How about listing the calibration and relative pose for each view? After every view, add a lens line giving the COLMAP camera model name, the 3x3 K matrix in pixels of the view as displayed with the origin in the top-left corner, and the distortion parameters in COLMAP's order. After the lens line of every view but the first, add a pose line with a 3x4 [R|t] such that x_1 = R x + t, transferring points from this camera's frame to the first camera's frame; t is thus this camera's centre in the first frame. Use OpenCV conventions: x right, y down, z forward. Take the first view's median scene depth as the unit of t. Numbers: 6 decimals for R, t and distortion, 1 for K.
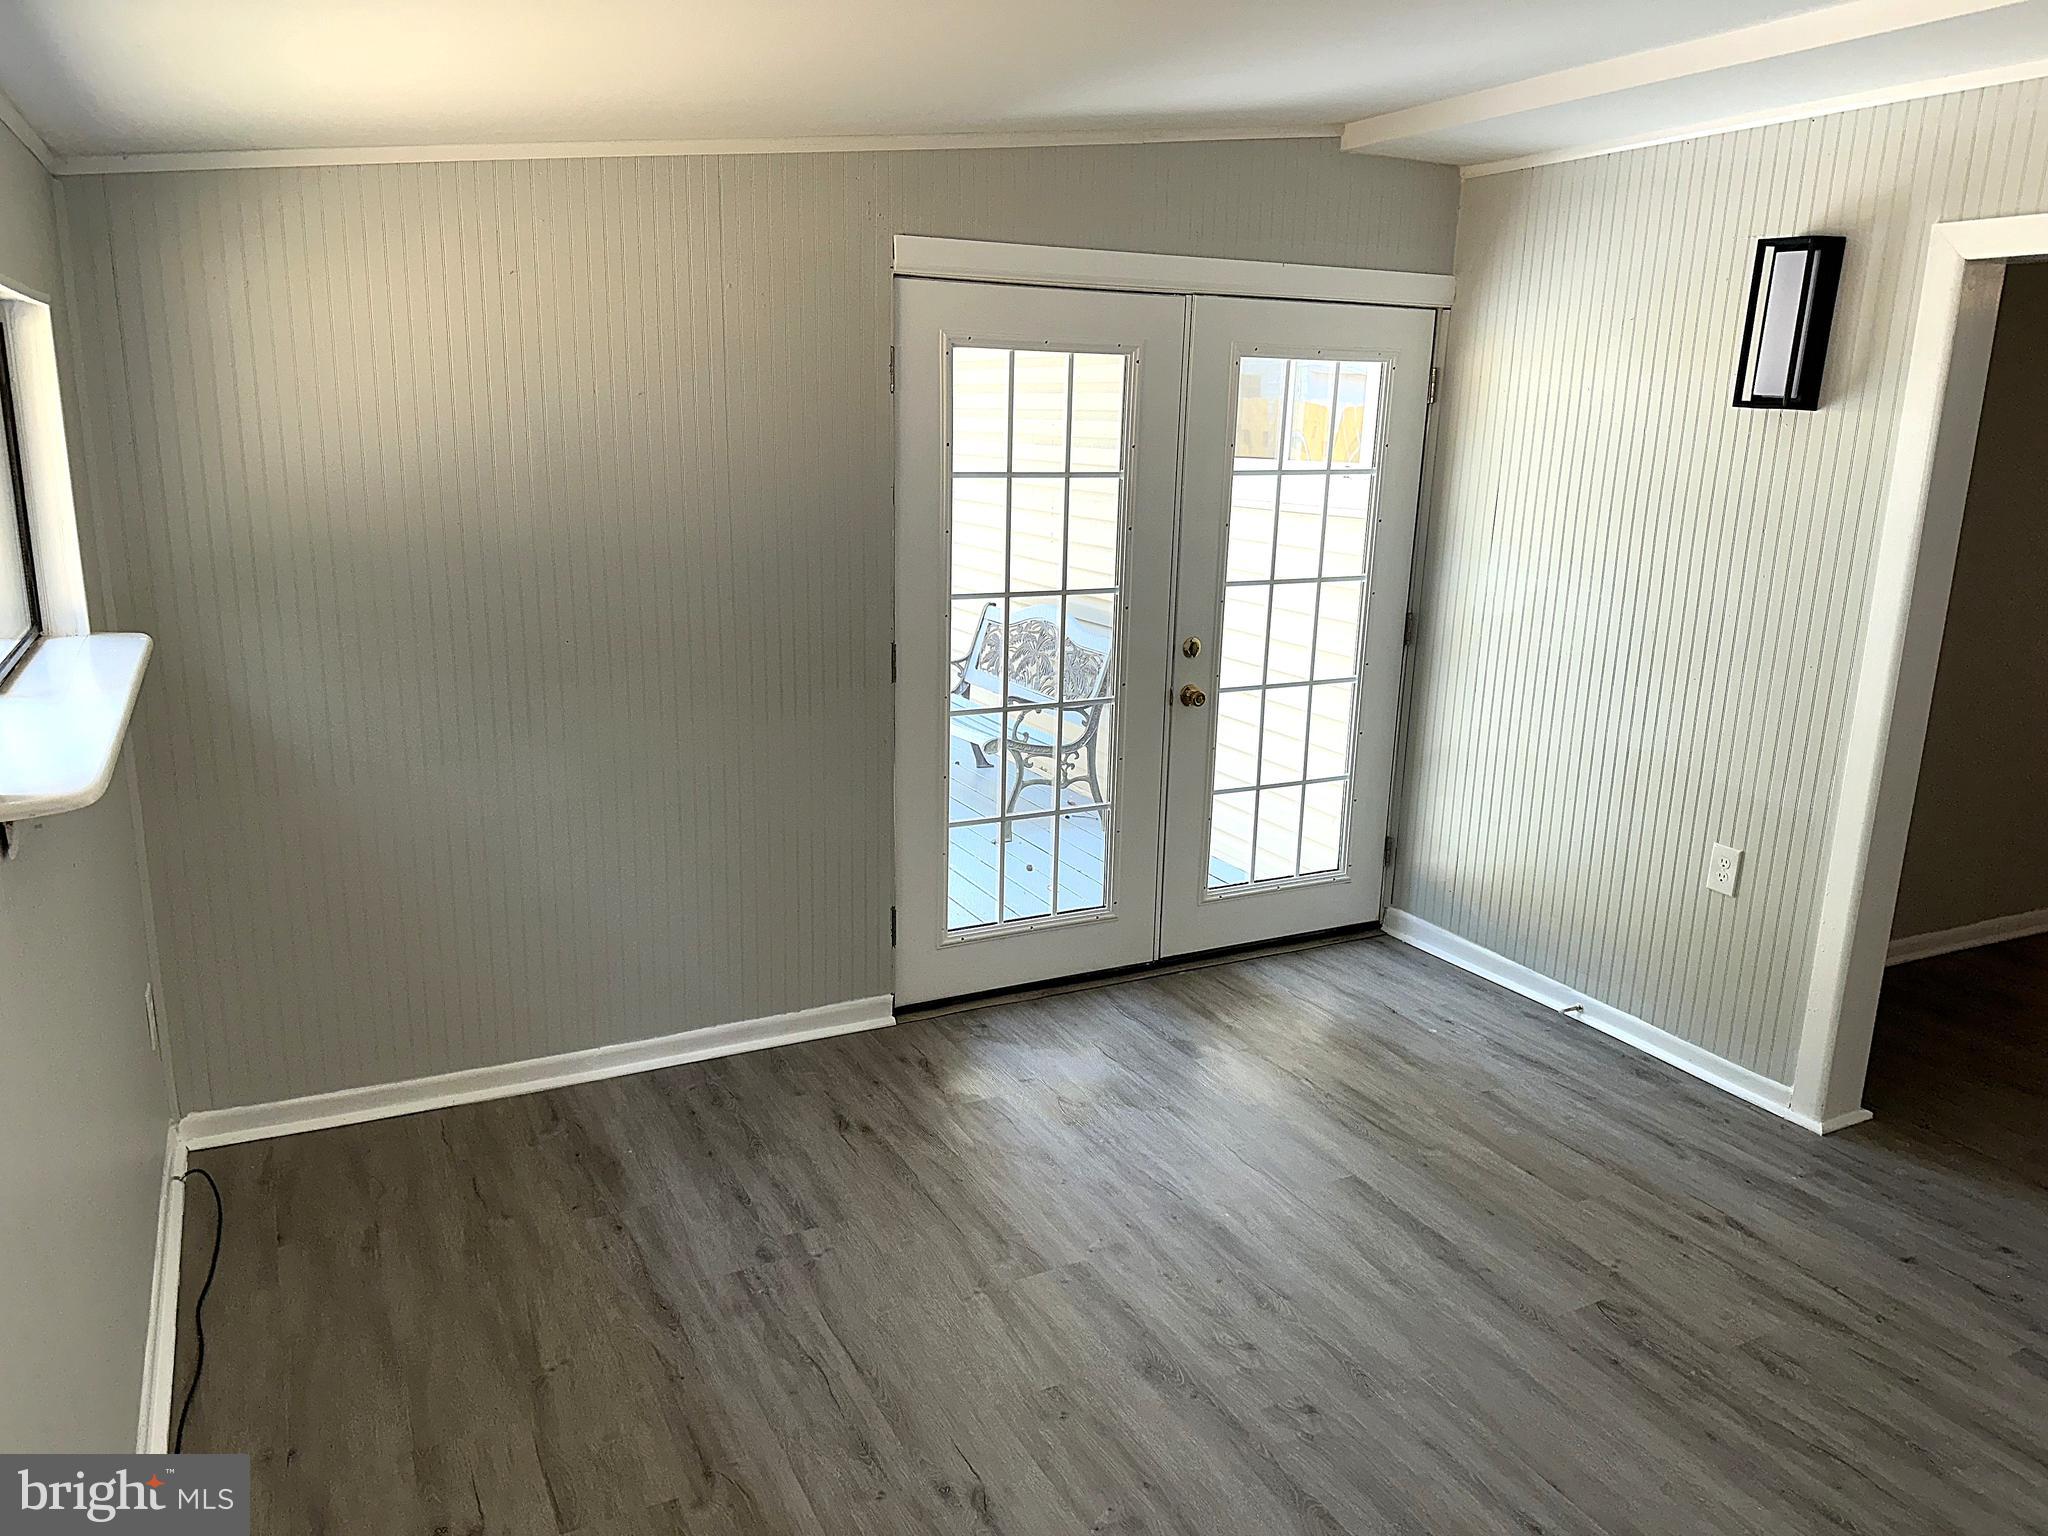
lens RADIAL K [[1459.5, 0, 976.7], [0, 1459.5, 780.6], [0, 0, 1]] dist [0.072532, -0.088948]
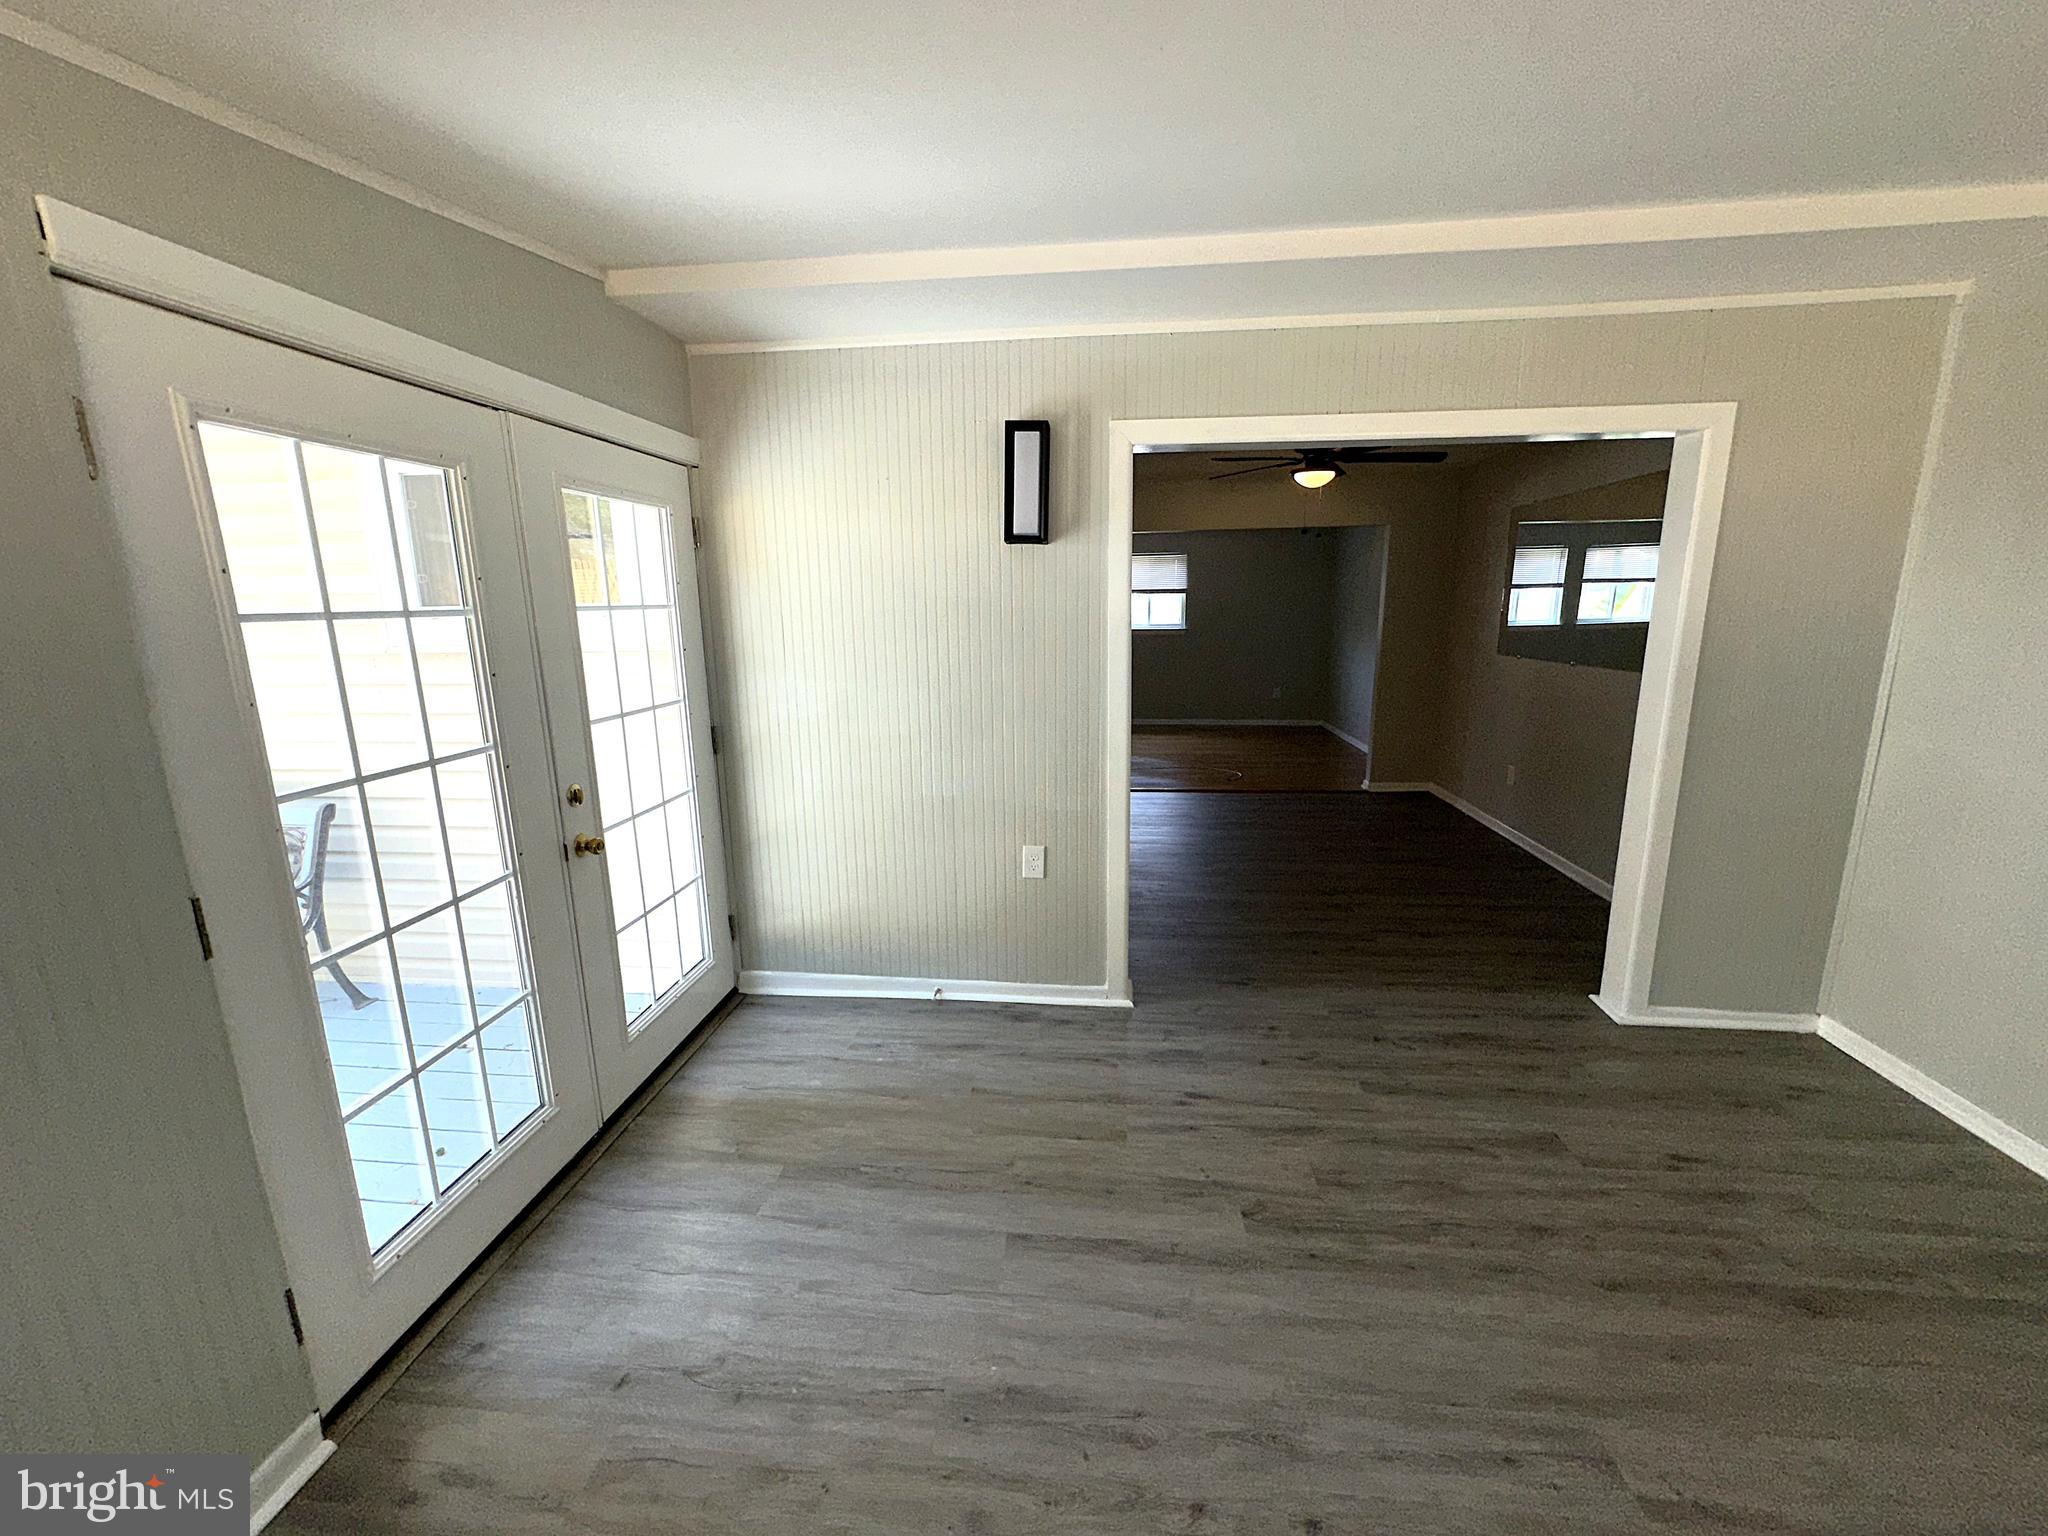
lens RADIAL K [[835.0, 0, 1036.7], [0, 835.0, 766.3], [0, 0, 1]] dist [-0.000951, -0.000019]
pose [[0.524720, -0.194439, 0.828772, -0.150246], [0.229649, 0.969802, 0.082128, -0.094774], [-0.819714, 0.147232, 0.553527, 0.516845]]
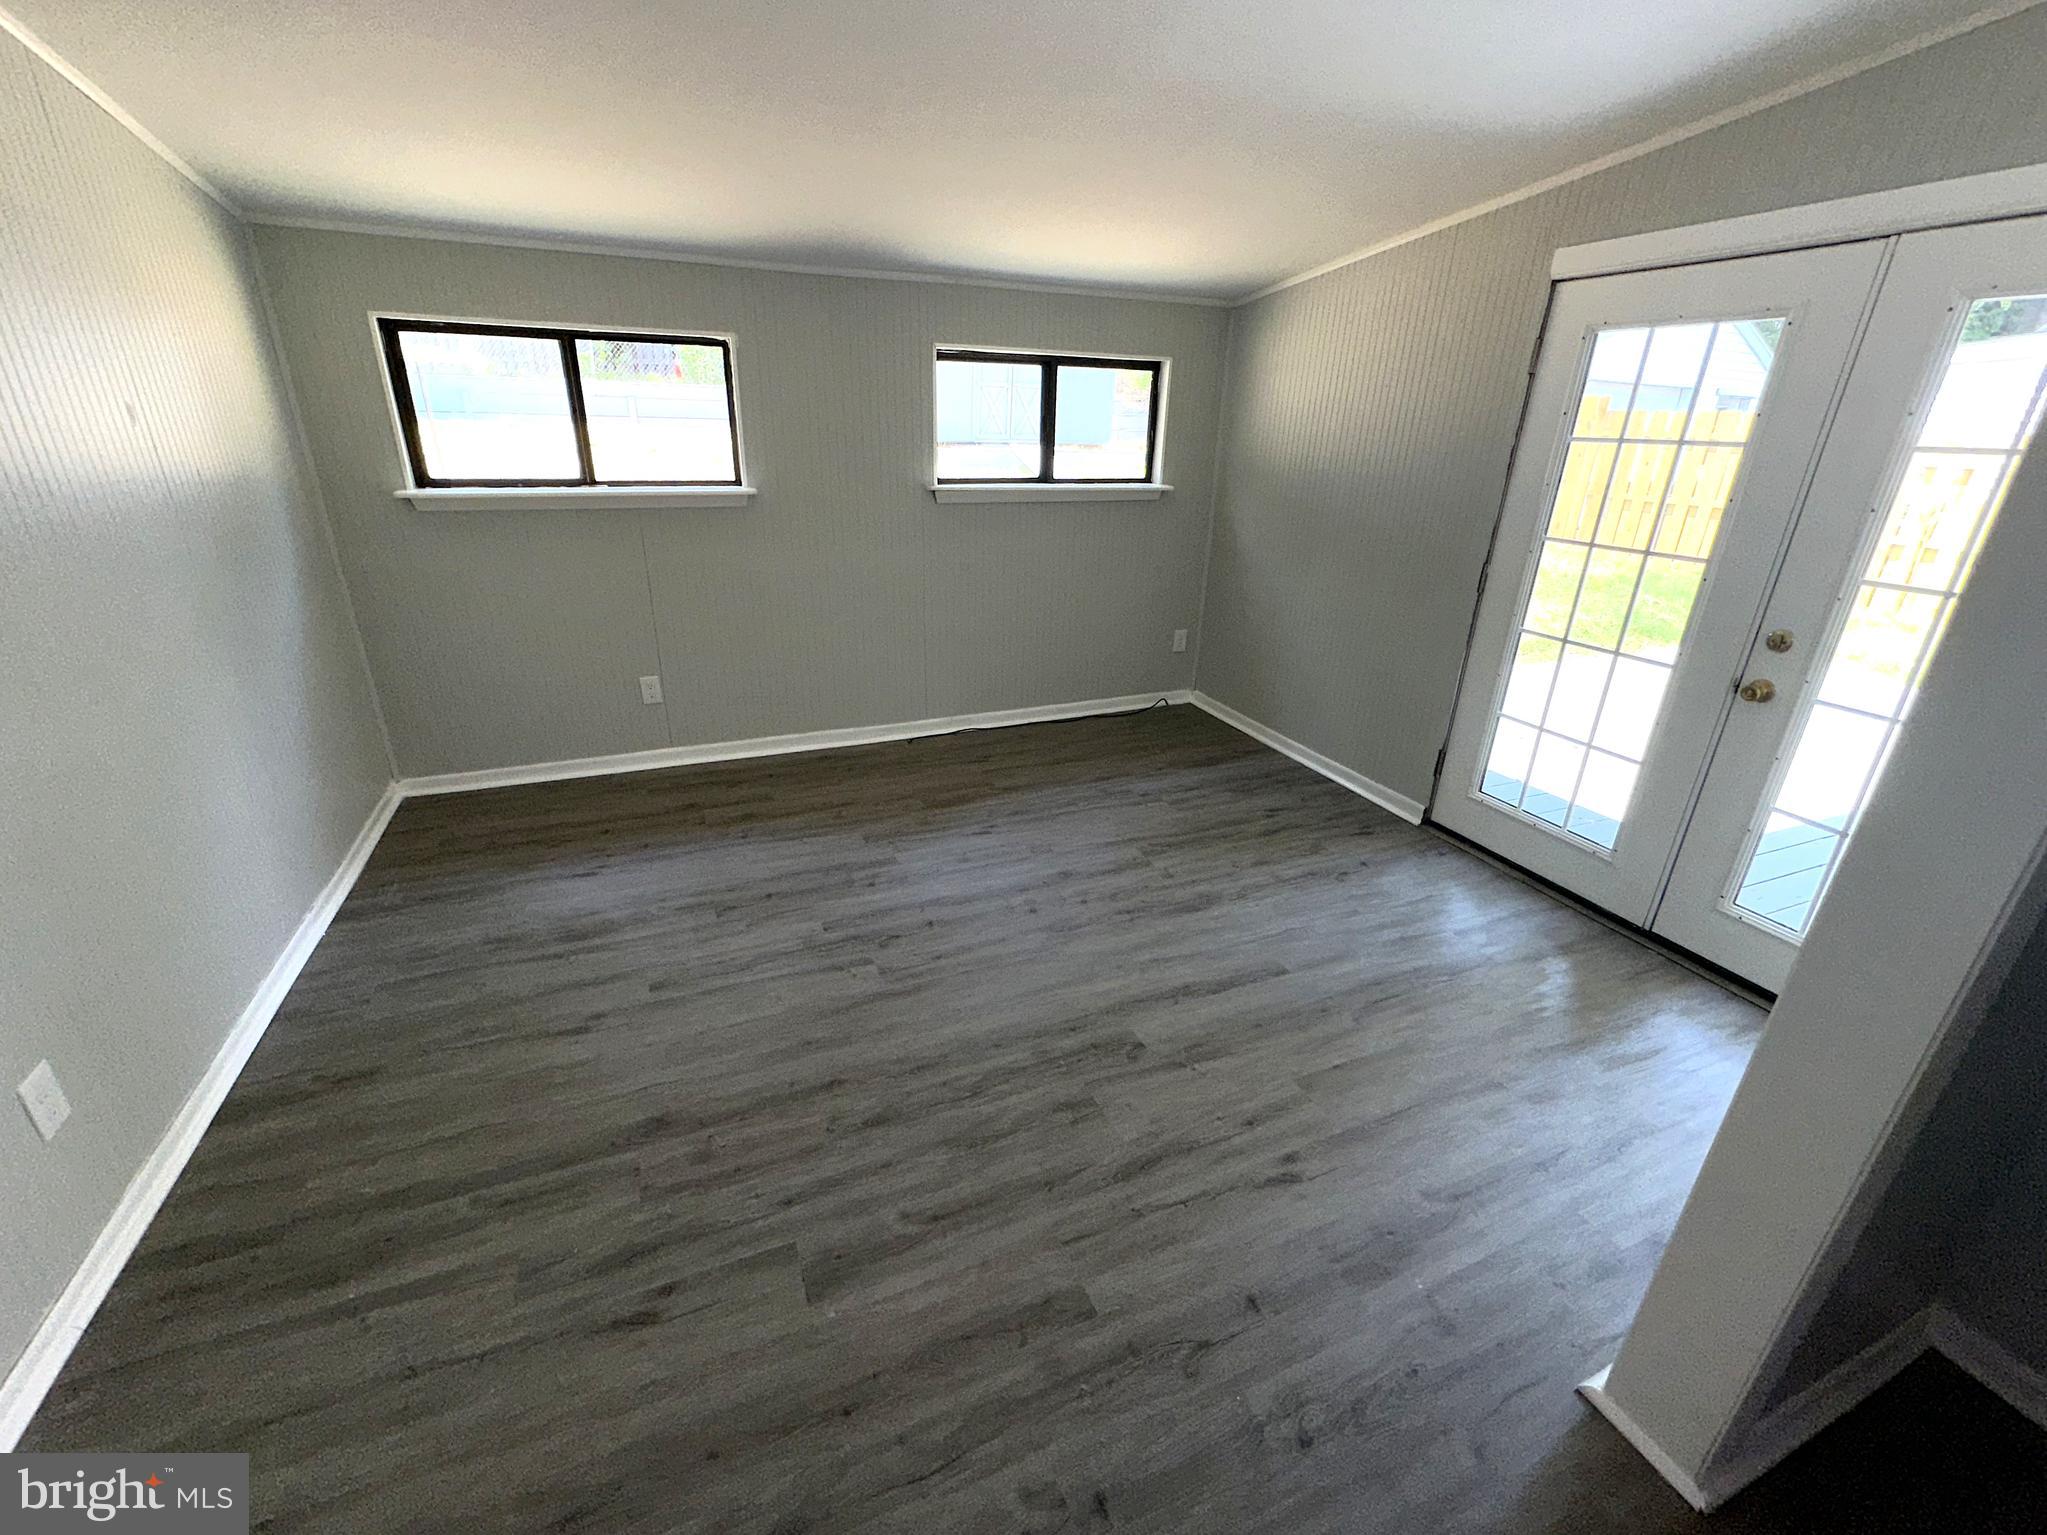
lens RADIAL K [[834.6, 0, 1023.6], [0, 834.6, 777.6], [0, 0, 1]] dist [-0.000951, -0.000019]
pose [[-0.063221, 0.372509, -0.925873, 0.785682], [-0.271928, 0.886197, 0.375114, -0.092064], [0.960239, 0.275485, 0.045270, 0.595527]]
